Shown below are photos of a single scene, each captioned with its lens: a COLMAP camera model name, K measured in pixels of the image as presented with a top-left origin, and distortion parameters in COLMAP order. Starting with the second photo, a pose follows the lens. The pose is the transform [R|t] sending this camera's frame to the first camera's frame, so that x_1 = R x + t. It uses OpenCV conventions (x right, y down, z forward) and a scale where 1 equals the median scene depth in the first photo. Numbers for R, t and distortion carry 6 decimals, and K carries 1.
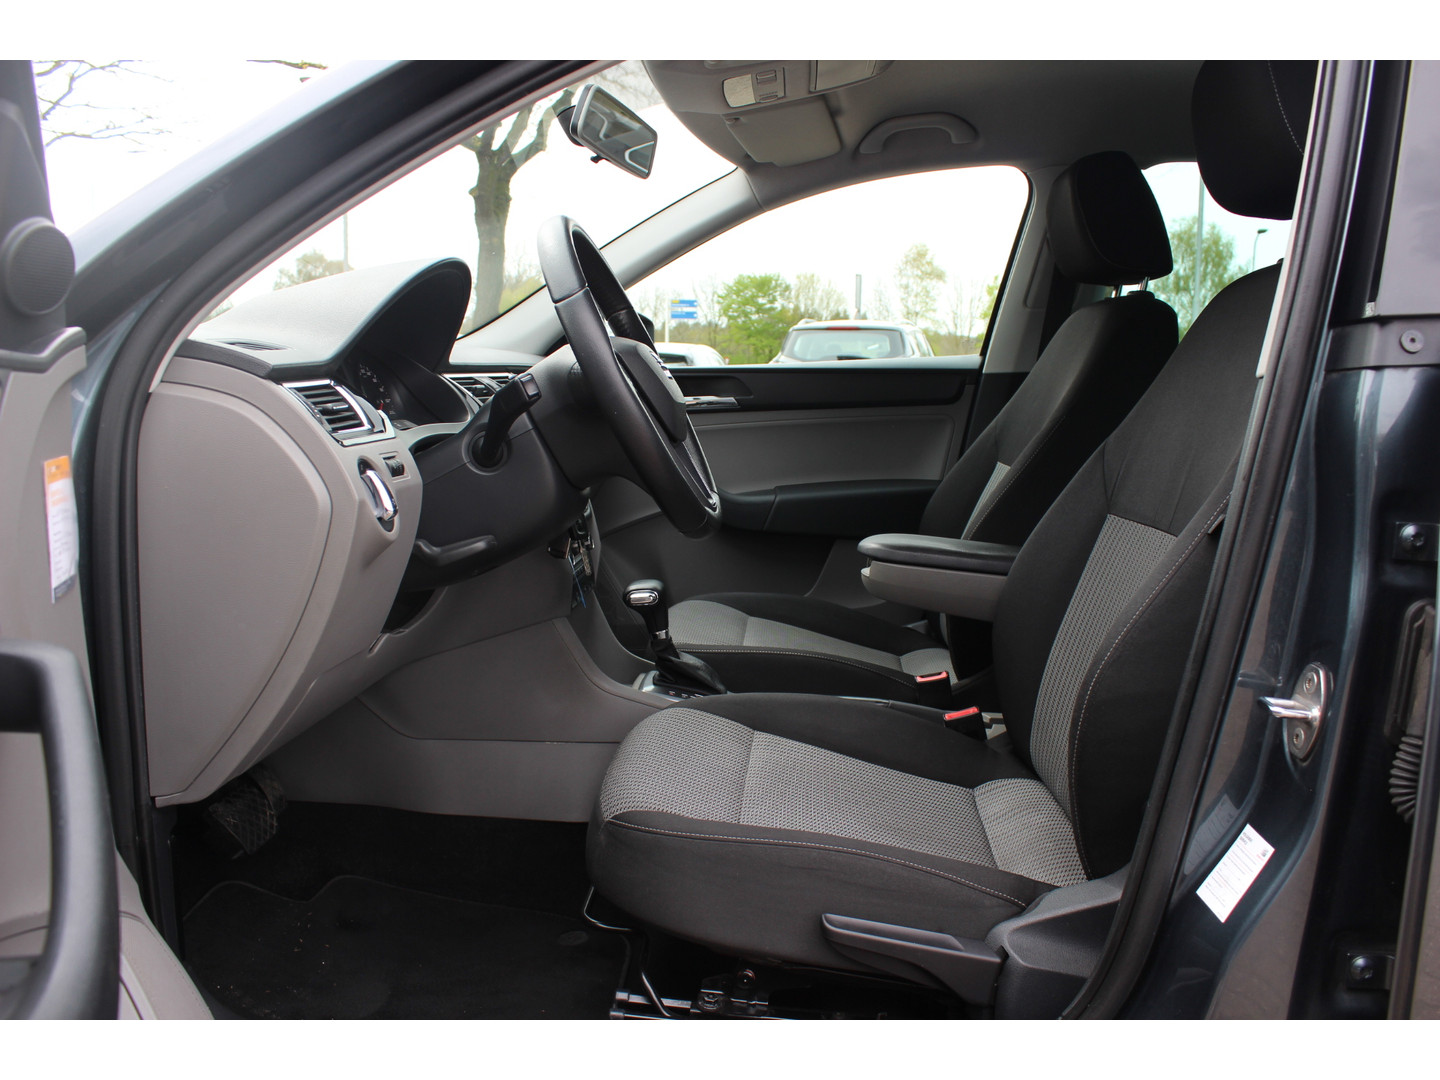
lens RADIAL K [[1188.6, 0, 724.6], [0, 1188.6, 546.8], [0, 0, 1]] dist [-0.183588, 0.165782]
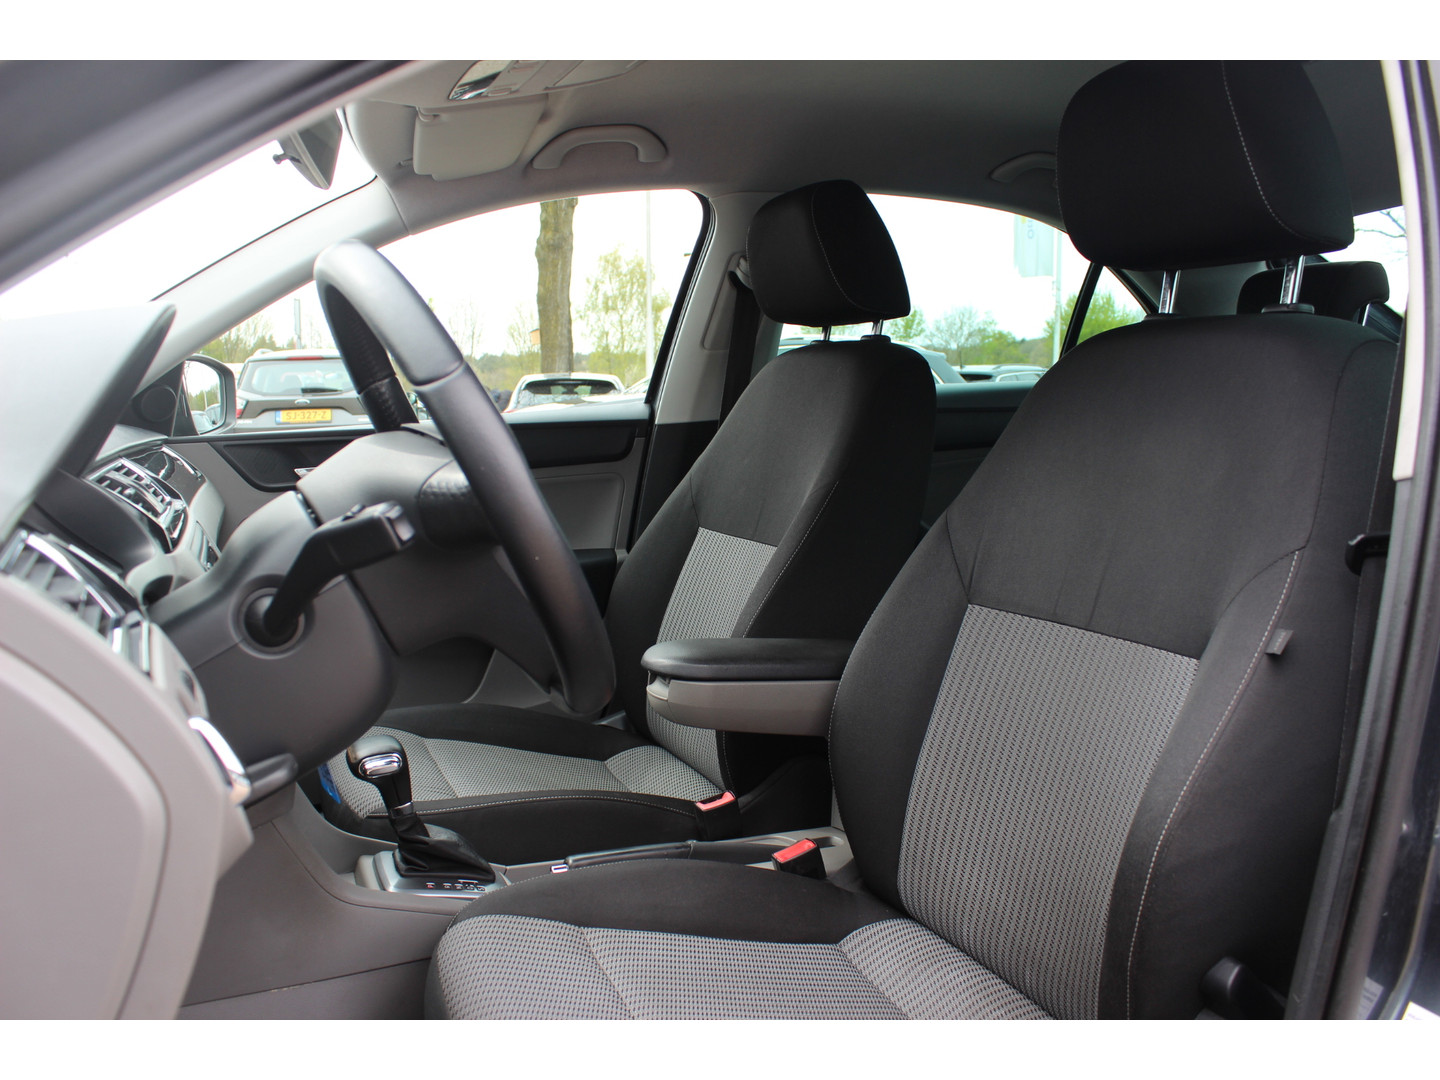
lens RADIAL K [[1185.8, 0, 718.7], [0, 1185.8, 569.1], [0, 0, 1]] dist [-0.185562, 0.154689]
pose [[0.894808, -0.082620, 0.438740, -0.167168], [0.082286, 0.996412, 0.019815, -0.066933], [-0.438802, 0.018371, 0.898396, 0.233963]]
